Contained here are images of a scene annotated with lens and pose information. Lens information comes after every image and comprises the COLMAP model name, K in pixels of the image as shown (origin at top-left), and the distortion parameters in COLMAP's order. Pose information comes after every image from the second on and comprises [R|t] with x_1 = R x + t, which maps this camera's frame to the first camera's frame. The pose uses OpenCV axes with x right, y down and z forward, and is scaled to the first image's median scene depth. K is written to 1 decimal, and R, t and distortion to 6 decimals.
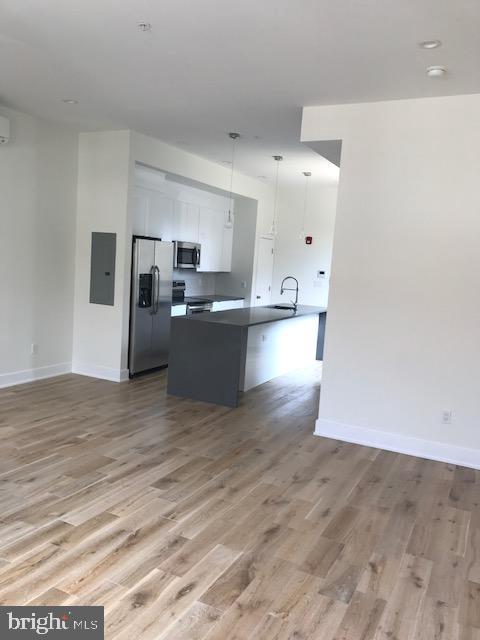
lens RADIAL K [[532.8, 0, 237.0], [0, 532.8, 322.5], [0, 0, 1]] dist [0.054340, -0.072773]
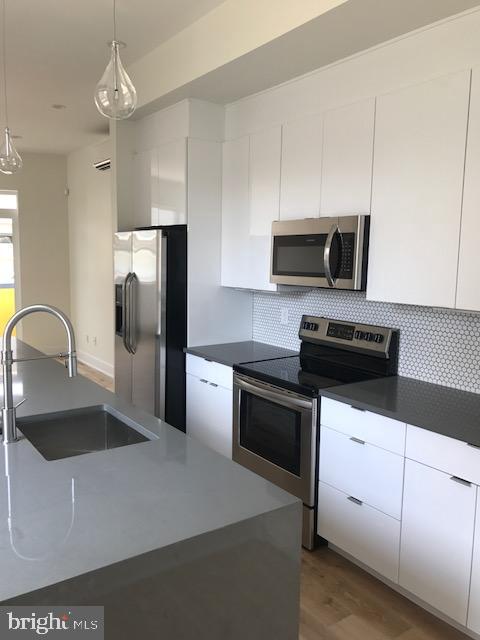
lens RADIAL K [[532.8, 0, 237.0], [0, 532.8, 322.5], [0, 0, 1]] dist [0.054340, -0.072773]
pose [[-0.479686, 0.041386, -0.876464, 0.315849], [-0.144807, 0.981456, 0.125596, -0.142413], [0.865409, 0.187165, -0.464798, 1.378824]]
